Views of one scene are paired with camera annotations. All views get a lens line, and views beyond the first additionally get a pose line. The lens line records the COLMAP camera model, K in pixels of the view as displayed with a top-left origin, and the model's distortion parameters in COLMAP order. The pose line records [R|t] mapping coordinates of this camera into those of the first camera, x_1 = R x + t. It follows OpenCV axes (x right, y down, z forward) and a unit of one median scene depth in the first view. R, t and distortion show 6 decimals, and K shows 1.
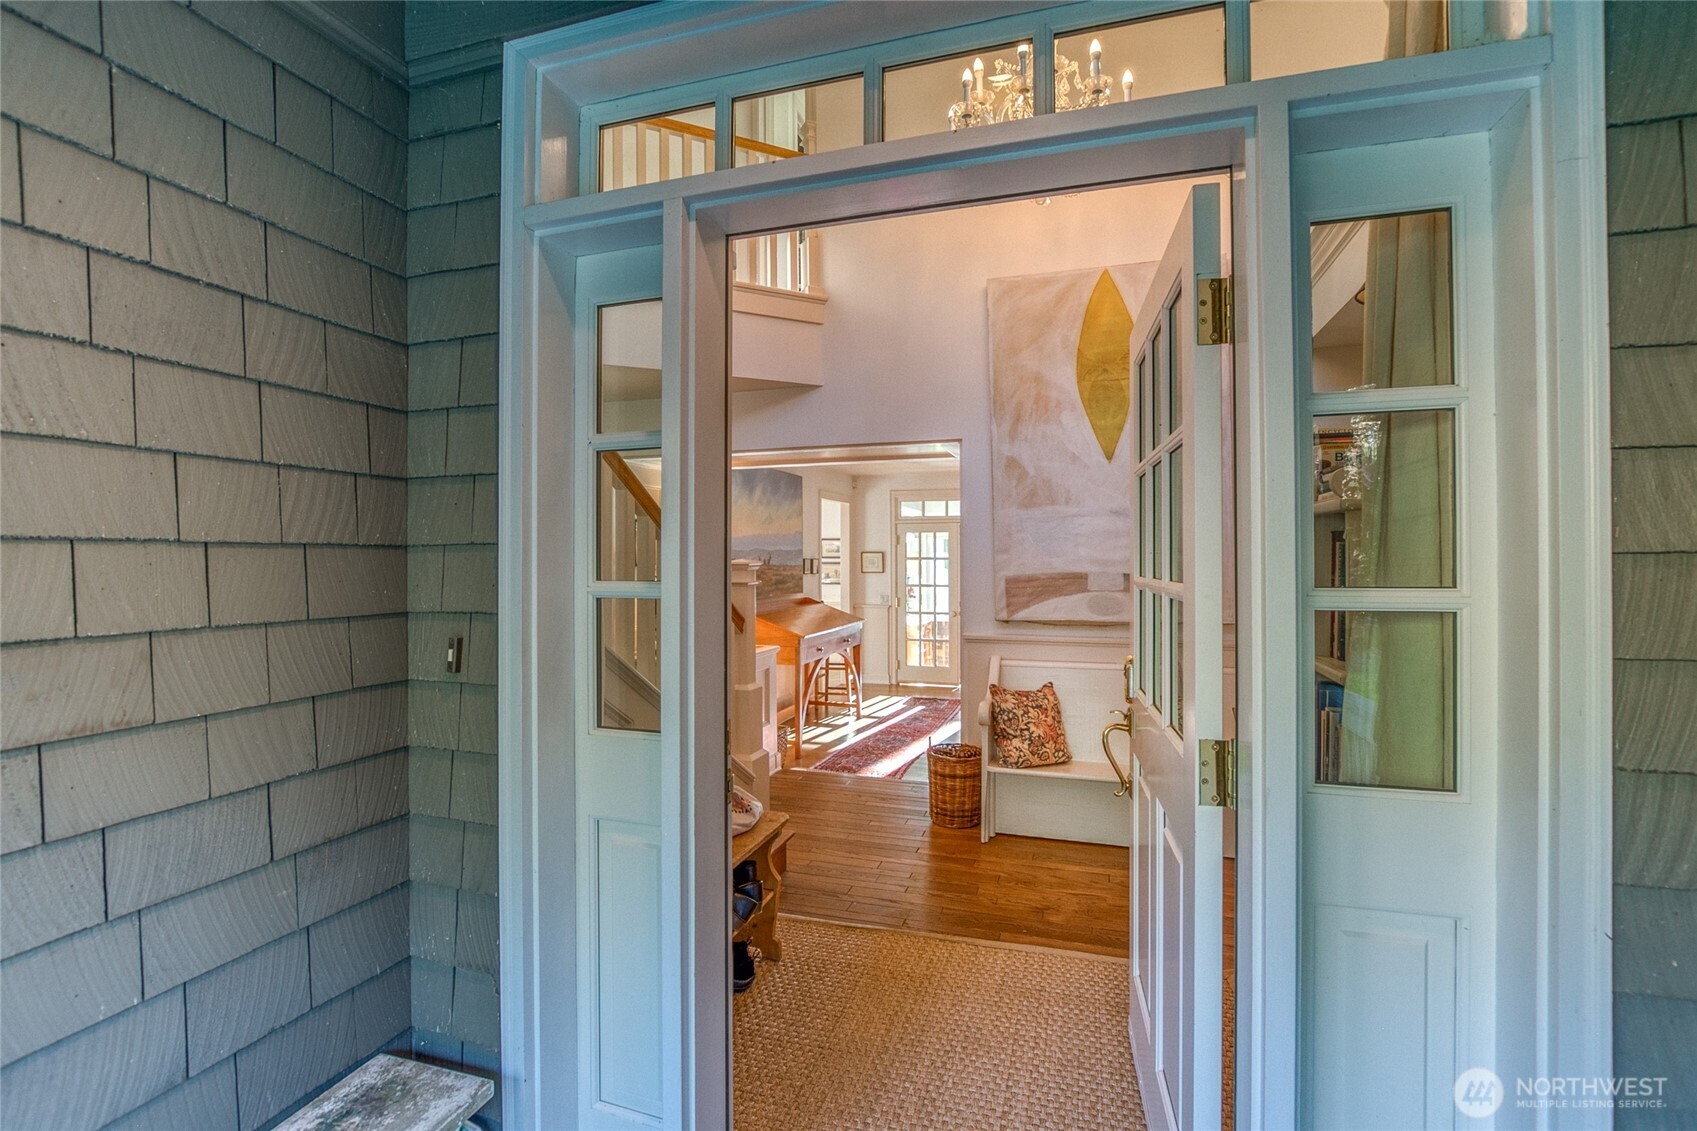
lens RADIAL K [[765.0, 0, 772.4], [0, 765.0, 563.1], [0, 0, 1]] dist [0.003590, 0.000309]
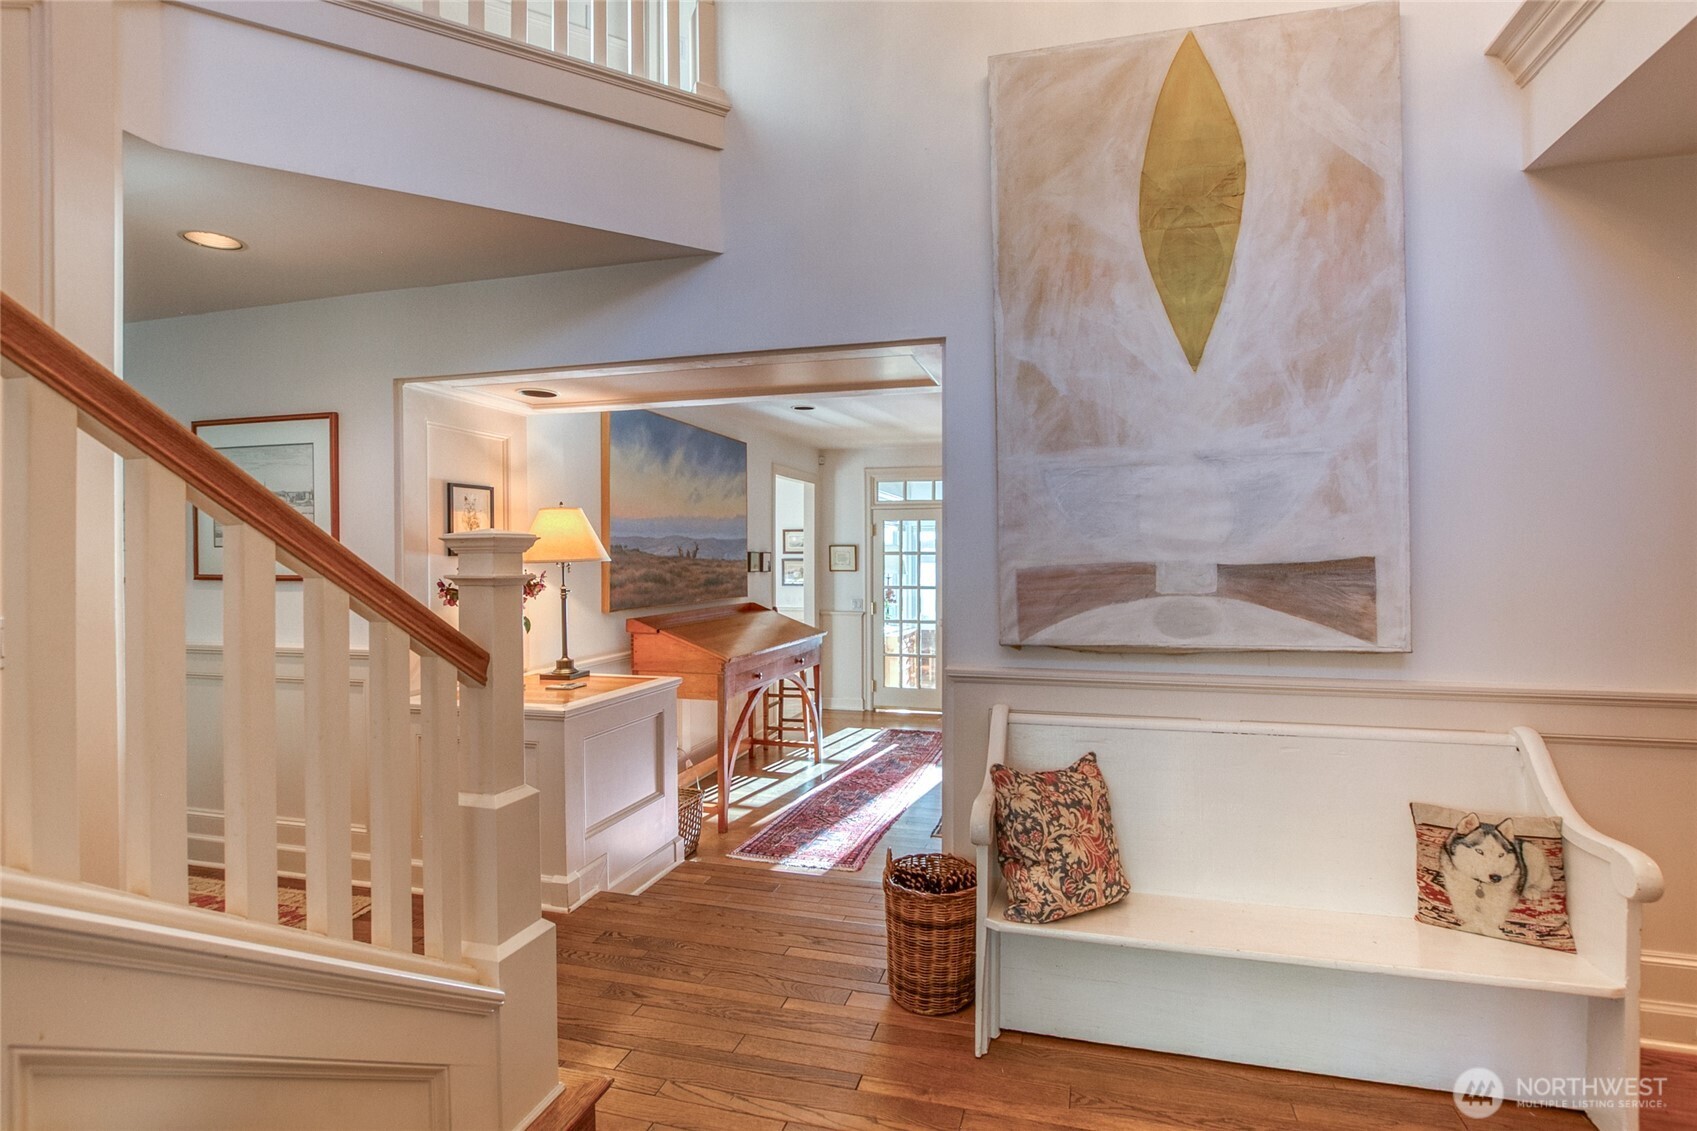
lens RADIAL K [[765.0, 0, 892.0], [0, 765.0, 561.2], [0, 0, 1]] dist [0.003590, 0.000309]
pose [[0.987264, 0.005601, 0.158994, 0.119416], [-0.004706, 0.999971, -0.006001, 0.015017], [-0.159023, 0.005176, 0.987261, 0.445178]]
